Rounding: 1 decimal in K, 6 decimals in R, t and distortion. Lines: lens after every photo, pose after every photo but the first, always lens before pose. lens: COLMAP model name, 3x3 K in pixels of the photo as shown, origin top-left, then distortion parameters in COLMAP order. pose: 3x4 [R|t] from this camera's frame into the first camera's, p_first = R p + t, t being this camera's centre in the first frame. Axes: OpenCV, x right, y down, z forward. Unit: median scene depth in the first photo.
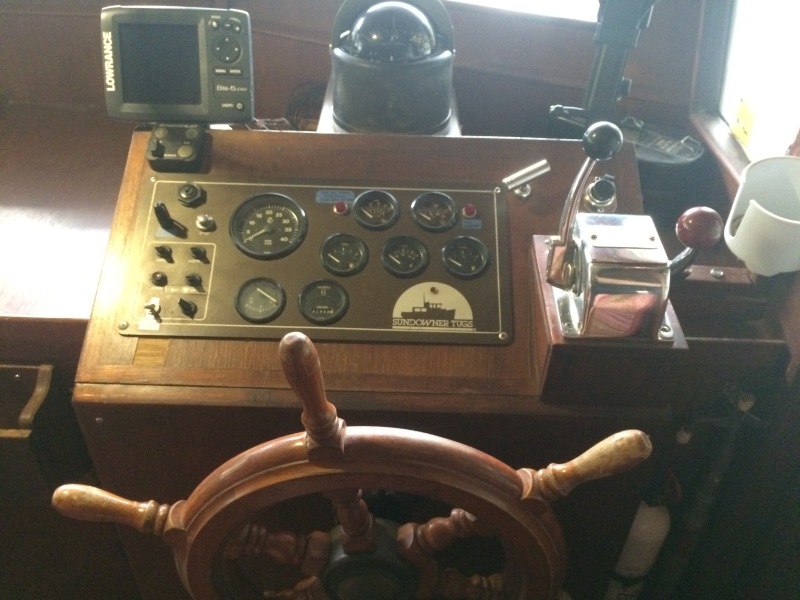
lens RADIAL K [[684.8, 0, 398.6], [0, 684.8, 296.1], [0, 0, 1]] dist [0.079613, -0.097010]
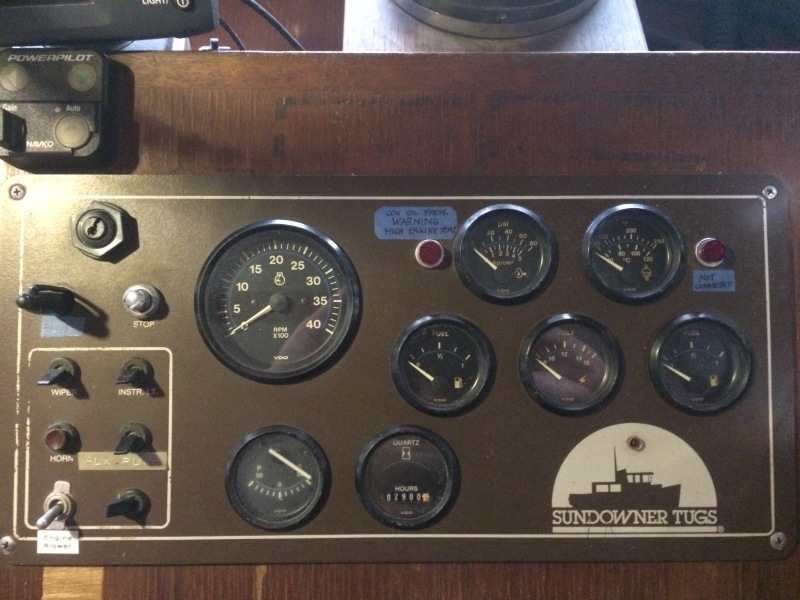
lens RADIAL K [[684.8, 0, 393.6], [0, 684.8, 297.0], [0, 0, 1]] dist [0.079613, -0.097010]
pose [[0.999659, -0.024252, -0.009697, -0.110803], [0.026118, 0.928770, 0.369735, -0.287534], [0.000039, -0.369863, 0.929086, 0.589495]]
